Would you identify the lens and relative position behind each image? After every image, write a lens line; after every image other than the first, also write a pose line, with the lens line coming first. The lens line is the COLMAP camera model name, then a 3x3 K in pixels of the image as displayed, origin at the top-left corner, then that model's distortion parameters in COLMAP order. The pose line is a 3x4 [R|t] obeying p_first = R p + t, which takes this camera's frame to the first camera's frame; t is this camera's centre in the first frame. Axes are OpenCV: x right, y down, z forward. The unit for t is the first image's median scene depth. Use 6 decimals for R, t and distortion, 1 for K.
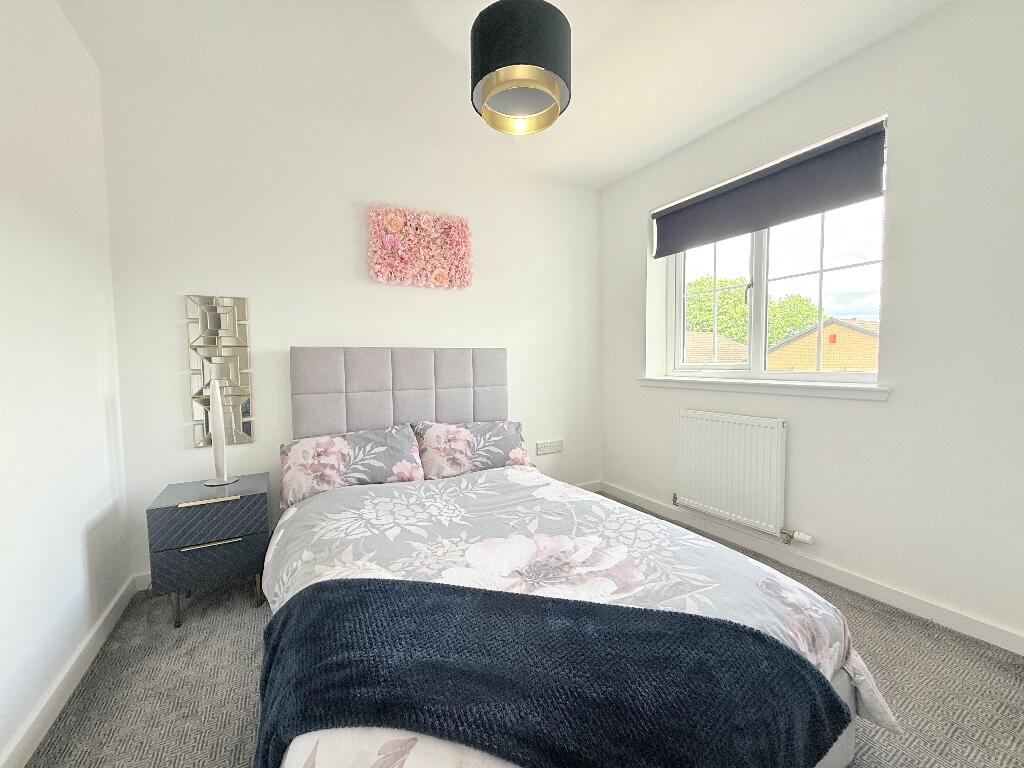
lens RADIAL K [[409.5, 0, 514.0], [0, 409.5, 381.9], [0, 0, 1]] dist [0.001245, 0.001471]
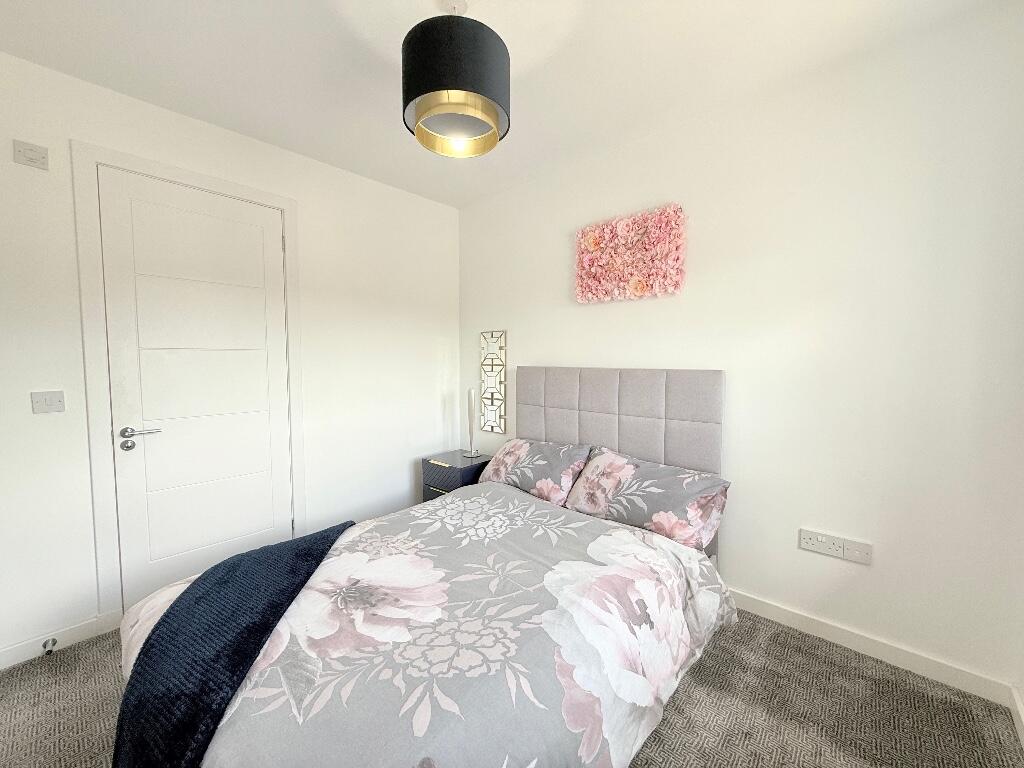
lens RADIAL K [[409.5, 0, 513.1], [0, 409.5, 387.4], [0, 0, 1]] dist [0.001245, 0.001471]
pose [[0.308656, 0.074014, -0.948290, 0.820725], [-0.049157, 0.996877, 0.061806, -0.121794], [0.949903, 0.027538, 0.311330, 0.710655]]
